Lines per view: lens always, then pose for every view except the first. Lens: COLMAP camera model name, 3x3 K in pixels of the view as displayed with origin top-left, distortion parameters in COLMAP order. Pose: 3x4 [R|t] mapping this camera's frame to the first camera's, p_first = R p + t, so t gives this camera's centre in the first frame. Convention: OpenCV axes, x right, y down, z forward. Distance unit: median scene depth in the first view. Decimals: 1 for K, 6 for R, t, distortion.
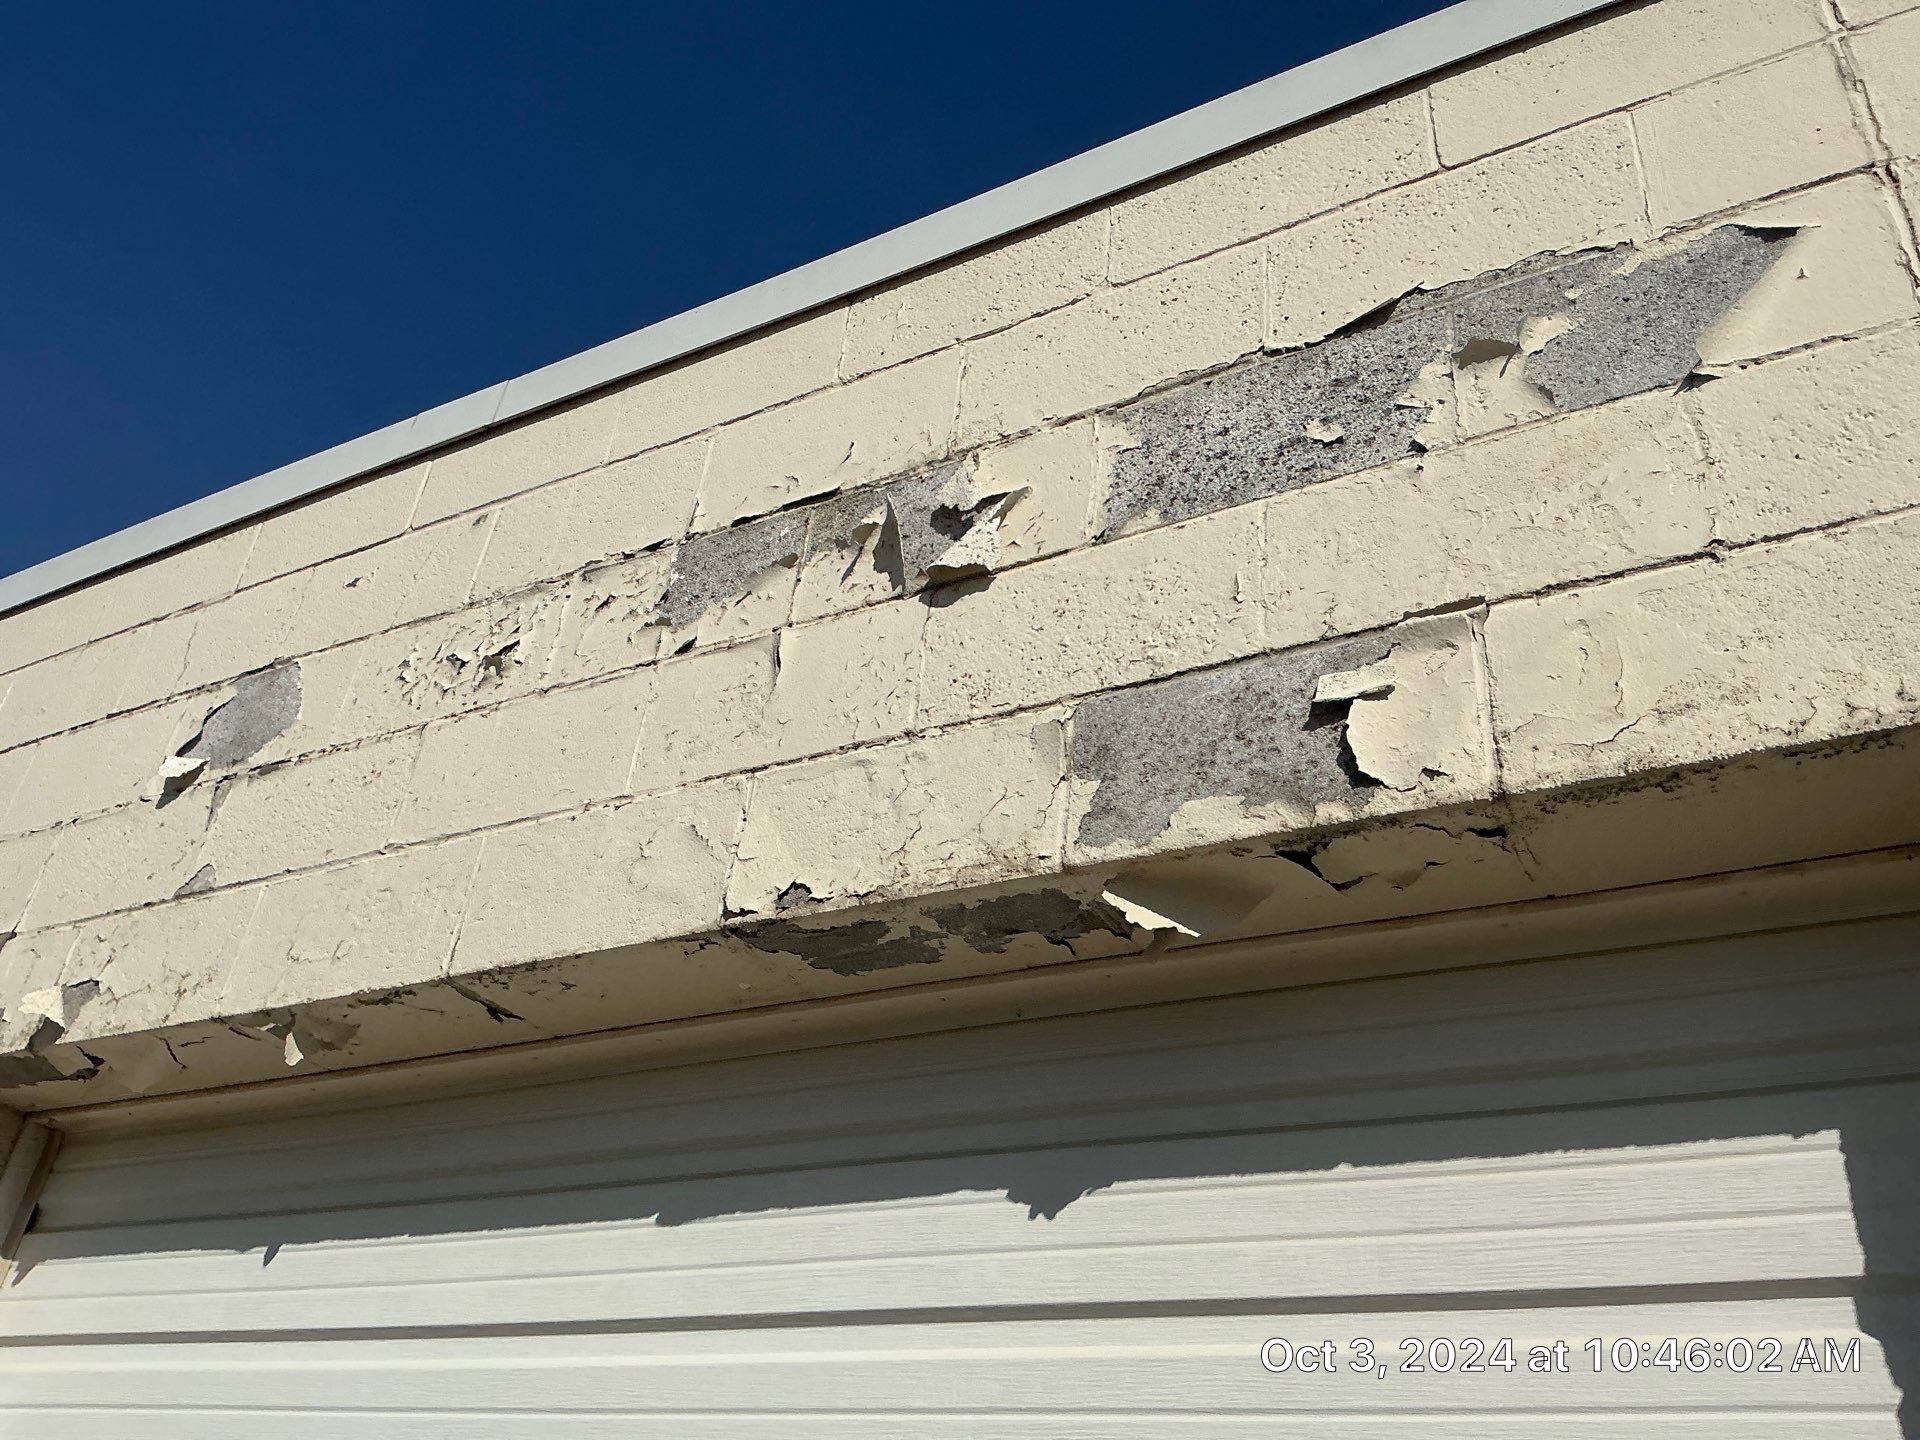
lens RADIAL K [[1590.1, 0, 953.2], [0, 1590.1, 719.9], [0, 0, 1]] dist [0.069596, -0.138478]
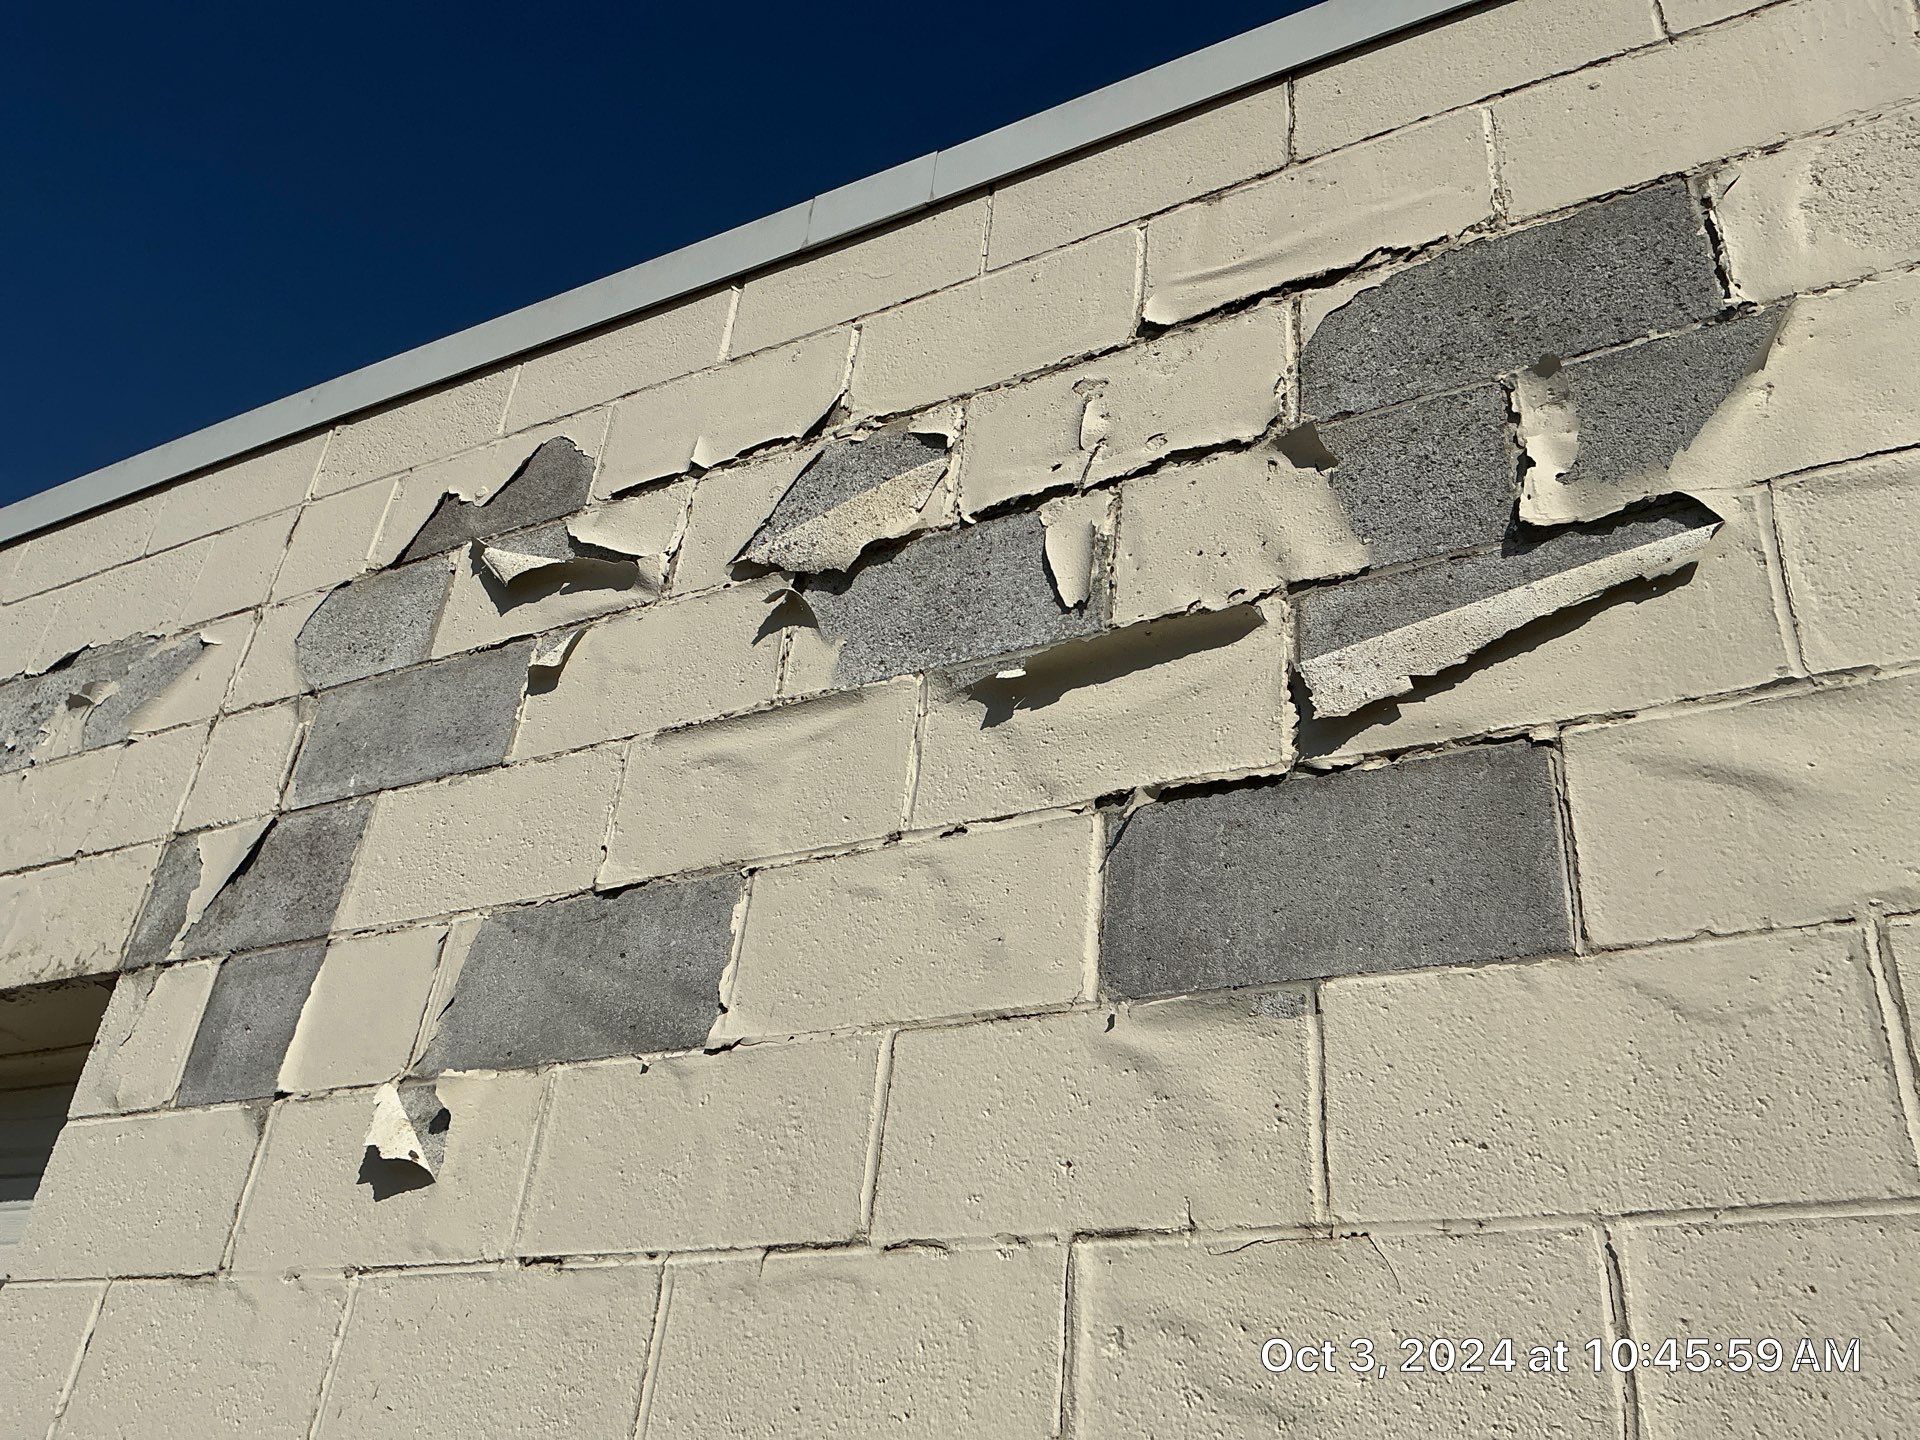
lens RADIAL K [[1590.1, 0, 968.6], [0, 1590.1, 719.3], [0, 0, 1]] dist [0.069596, -0.138478]
pose [[0.999833, 0.008971, 0.015948, 1.212566], [-0.009480, 0.999439, 0.032109, -0.274302], [-0.015651, -0.032255, 0.999357, -0.632762]]
